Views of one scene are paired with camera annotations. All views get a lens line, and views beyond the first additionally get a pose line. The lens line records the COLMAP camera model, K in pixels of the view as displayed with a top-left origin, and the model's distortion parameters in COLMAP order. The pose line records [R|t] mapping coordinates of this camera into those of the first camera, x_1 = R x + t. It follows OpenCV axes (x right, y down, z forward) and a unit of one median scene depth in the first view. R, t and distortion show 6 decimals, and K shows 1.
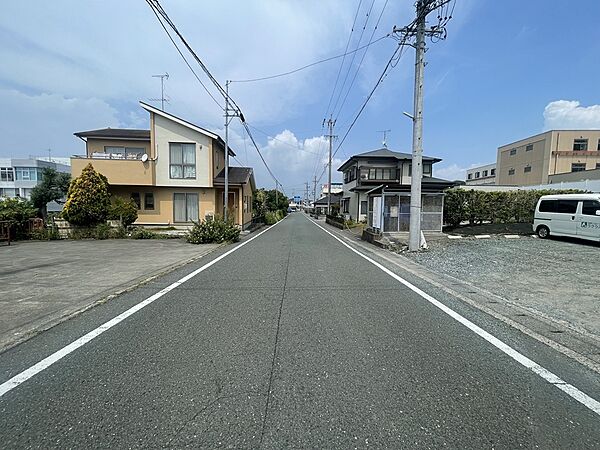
lens RADIAL K [[242.4, 0, 301.1], [0, 242.4, 223.7], [0, 0, 1]] dist [-0.003230, 0.000068]
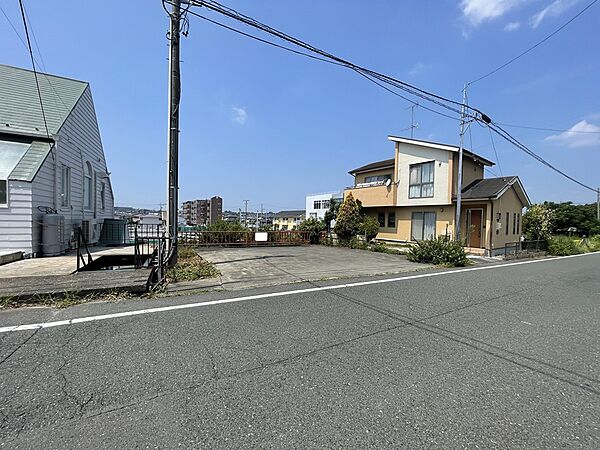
lens RADIAL K [[242.4, 0, 299.9], [0, 242.4, 224.0], [0, 0, 1]] dist [-0.003230, 0.000068]
pose [[0.524548, 0.010998, -0.851310, 0.114820], [-0.080943, 0.996031, -0.037007, 0.002035], [0.847524, 0.088320, 0.523356, 0.051354]]
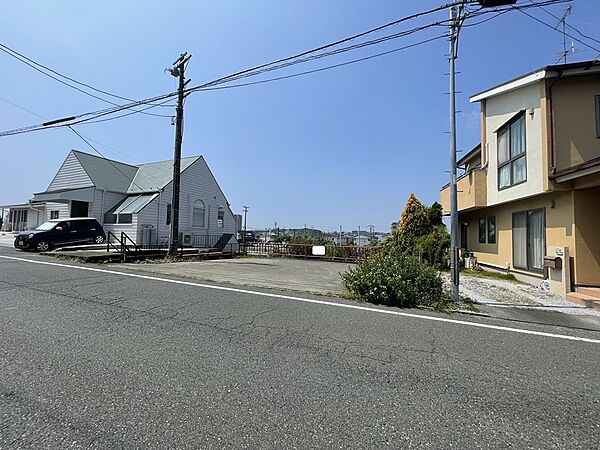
lens RADIAL K [[242.4, 0, 300.2], [0, 242.4, 223.9], [0, 0, 1]] dist [-0.003230, 0.000068]
pose [[-0.335725, -0.074849, -0.938981, 0.172207], [-0.102180, 0.993850, -0.042690, -0.031511], [0.936402, 0.081613, -0.341309, 0.770850]]
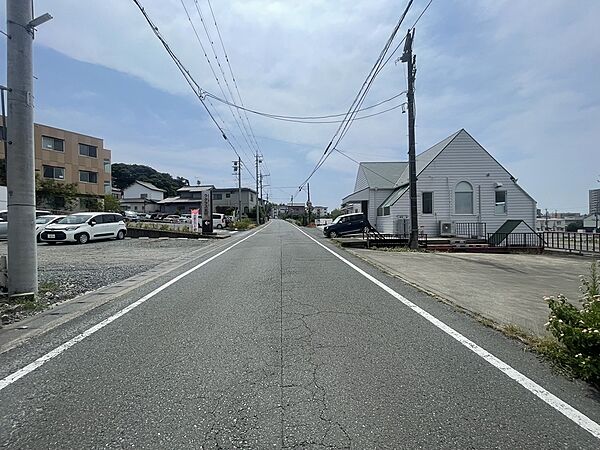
lens RADIAL K [[242.4, 0, 297.1], [0, 242.4, 226.9], [0, 0, 1]] dist [-0.003230, 0.000068]
pose [[-0.997820, -0.003299, -0.065916, -0.015222], [-0.008951, 0.996286, 0.085638, -0.042522], [0.065389, 0.086041, -0.994143, 0.870002]]
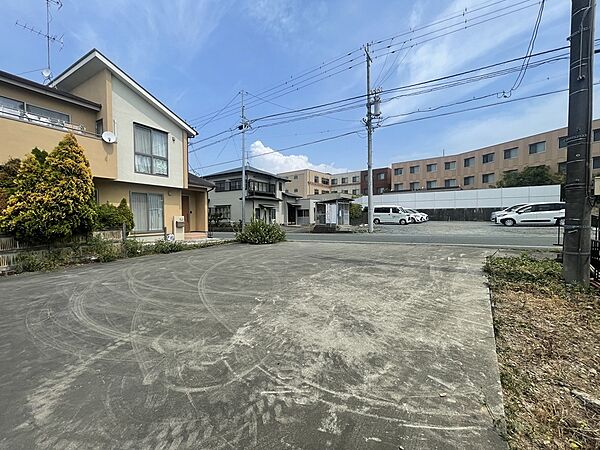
lens RADIAL K [[242.4, 0, 300.4], [0, 242.4, 226.0], [0, 0, 1]] dist [-0.003230, 0.000068]
pose [[0.558580, -0.046547, 0.828143, -0.890083], [0.074064, 0.997235, 0.006096, 0.006094], [-0.826137, 0.057930, 0.560483, 0.203626]]
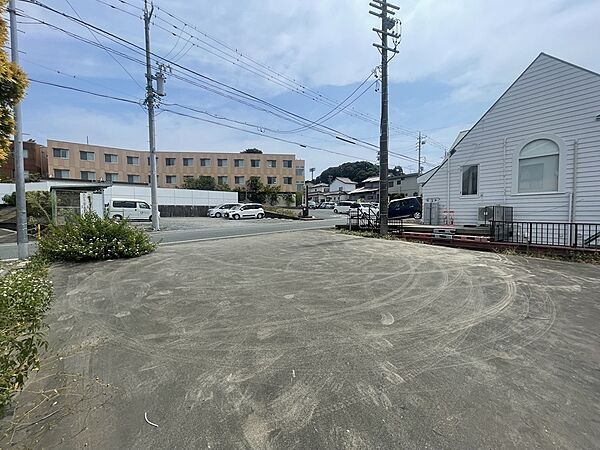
lens RADIAL K [[242.4, 0, 299.8], [0, 242.4, 224.4], [0, 0, 1]] dist [-0.003230, 0.000068]
pose [[-0.667708, -0.045308, 0.743043, -0.857603], [0.051295, 0.992973, 0.106642, -0.030683], [-0.742654, 0.109320, -0.660692, 0.793641]]
